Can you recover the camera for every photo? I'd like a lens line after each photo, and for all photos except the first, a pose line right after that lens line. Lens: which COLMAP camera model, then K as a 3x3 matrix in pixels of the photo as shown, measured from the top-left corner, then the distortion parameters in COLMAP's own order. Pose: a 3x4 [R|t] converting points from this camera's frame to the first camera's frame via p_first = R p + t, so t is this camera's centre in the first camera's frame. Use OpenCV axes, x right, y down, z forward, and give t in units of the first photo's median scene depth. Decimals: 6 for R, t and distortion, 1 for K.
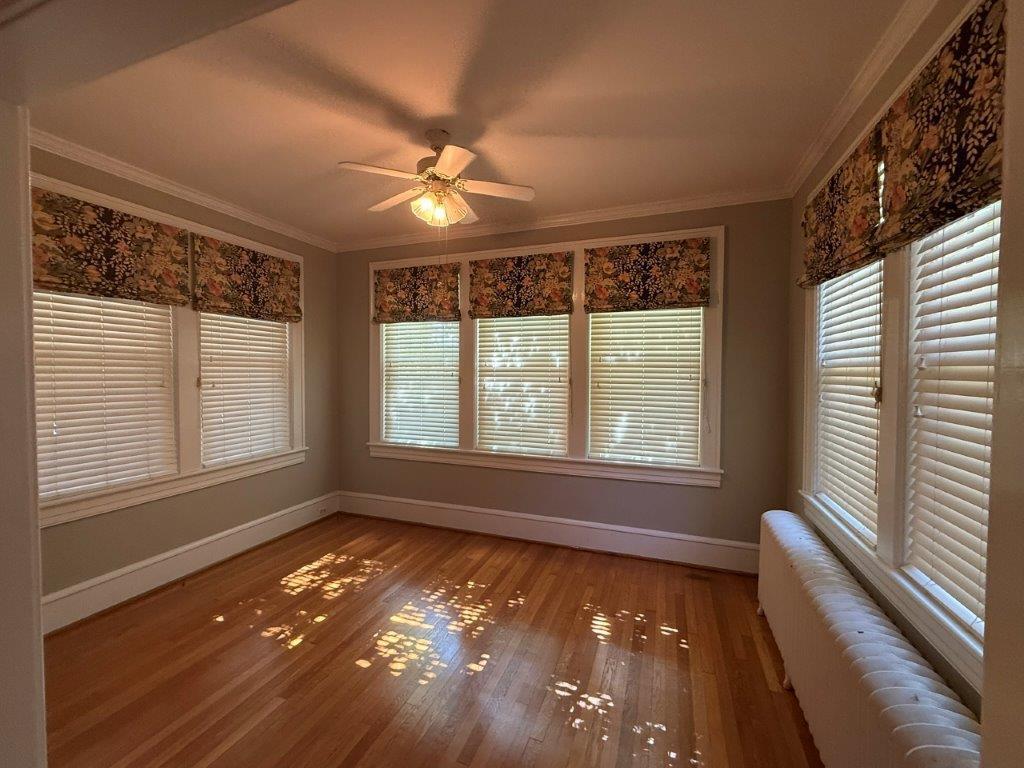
lens RADIAL K [[423.1, 0, 515.3], [0, 423.1, 384.0], [0, 0, 1]] dist [-0.001515, 0.000045]
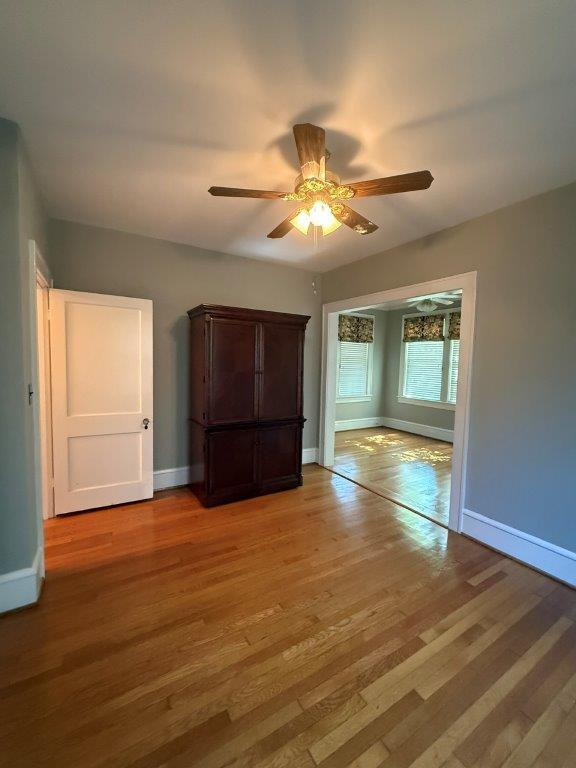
lens RADIAL K [[317.3, 0, 290.1], [0, 317.3, 382.7], [0, 0, 1]] dist [-0.001515, 0.000045]
pose [[0.790358, 0.053216, -0.610330, 0.242024], [-0.037275, 0.998552, 0.038796, 0.027477], [0.611510, -0.007913, 0.791197, -0.733466]]
